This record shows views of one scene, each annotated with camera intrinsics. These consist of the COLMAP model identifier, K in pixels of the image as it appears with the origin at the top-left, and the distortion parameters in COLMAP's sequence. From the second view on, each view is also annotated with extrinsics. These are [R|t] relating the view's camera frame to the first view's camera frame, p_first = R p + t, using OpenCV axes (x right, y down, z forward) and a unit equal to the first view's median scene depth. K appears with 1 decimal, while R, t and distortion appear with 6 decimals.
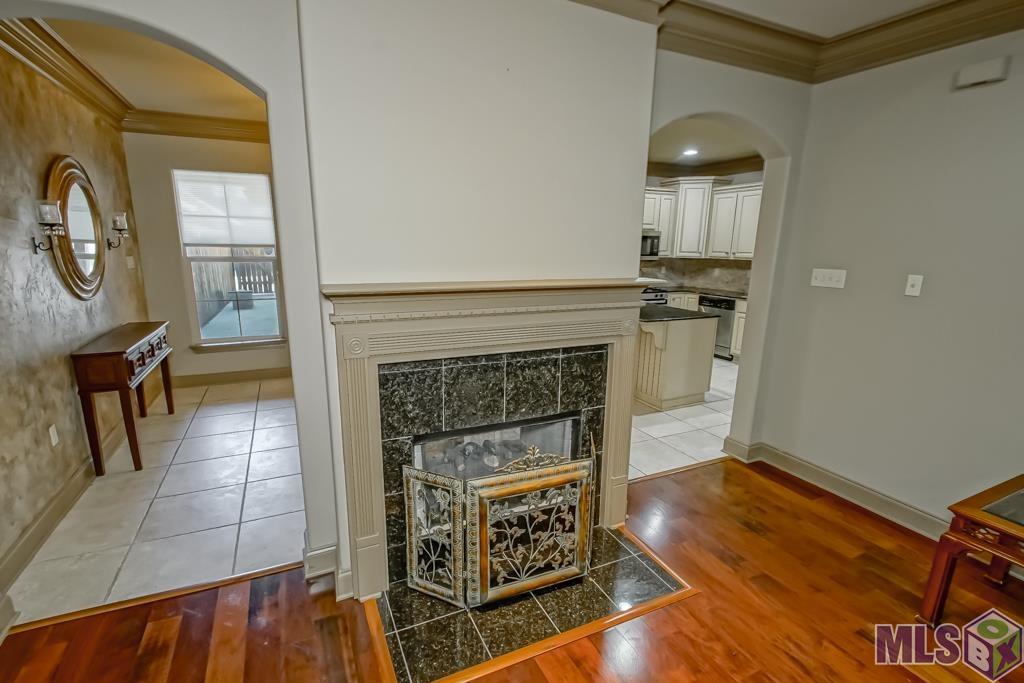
lens RADIAL K [[472.9, 0, 504.5], [0, 472.9, 346.4], [0, 0, 1]] dist [0.001281, -0.012267]
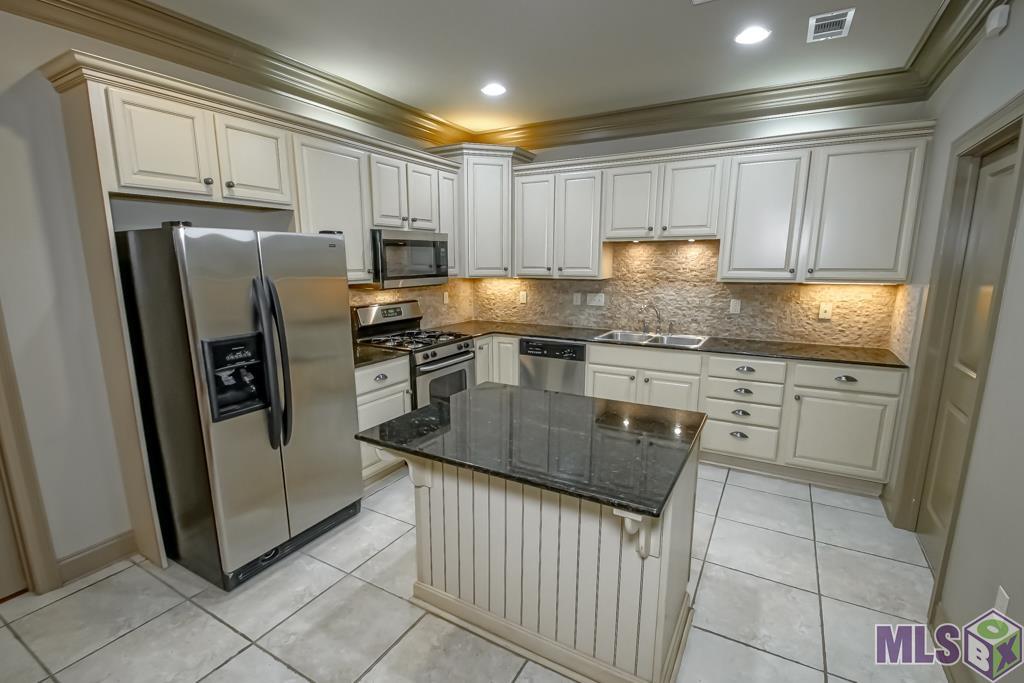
lens RADIAL K [[472.9, 0, 506.2], [0, 472.9, 349.6], [0, 0, 1]] dist [0.001281, -0.012267]
pose [[0.819188, -0.118677, 0.561112, 0.079182], [0.133684, 0.990919, 0.014412, -0.162177], [-0.557727, 0.063206, 0.827615, 0.778523]]
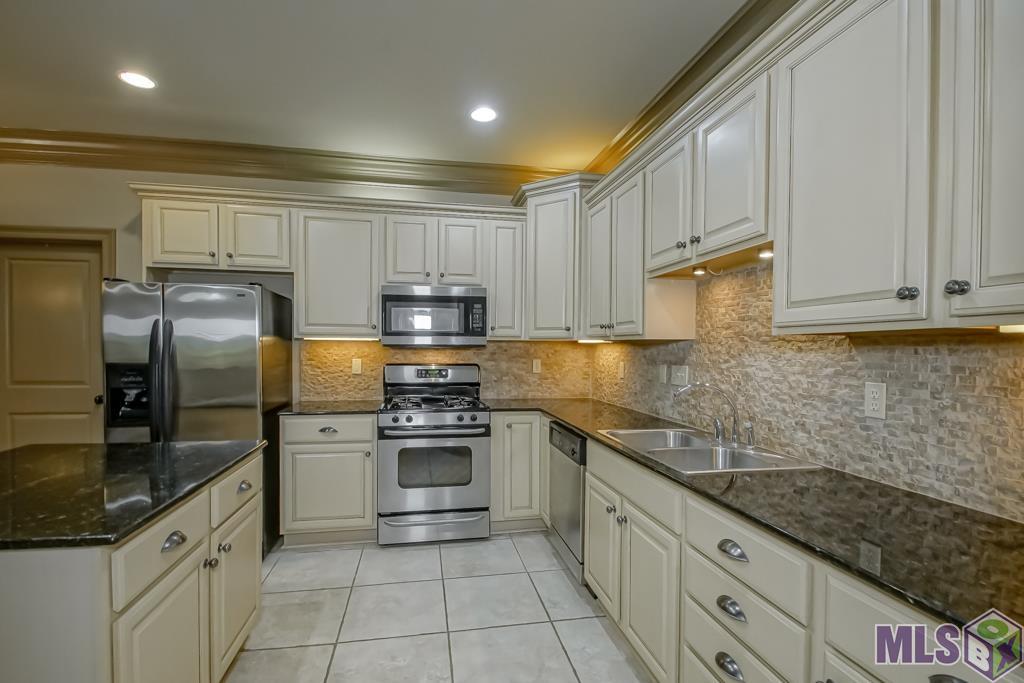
lens RADIAL K [[472.9, 0, 496.0], [0, 472.9, 349.4], [0, 0, 1]] dist [0.001281, -0.012267]
pose [[0.968727, -0.000019, -0.248130, 0.727228], [-0.052594, 0.977262, -0.205409, -0.123031], [0.242492, 0.212035, 0.946699, 0.855472]]
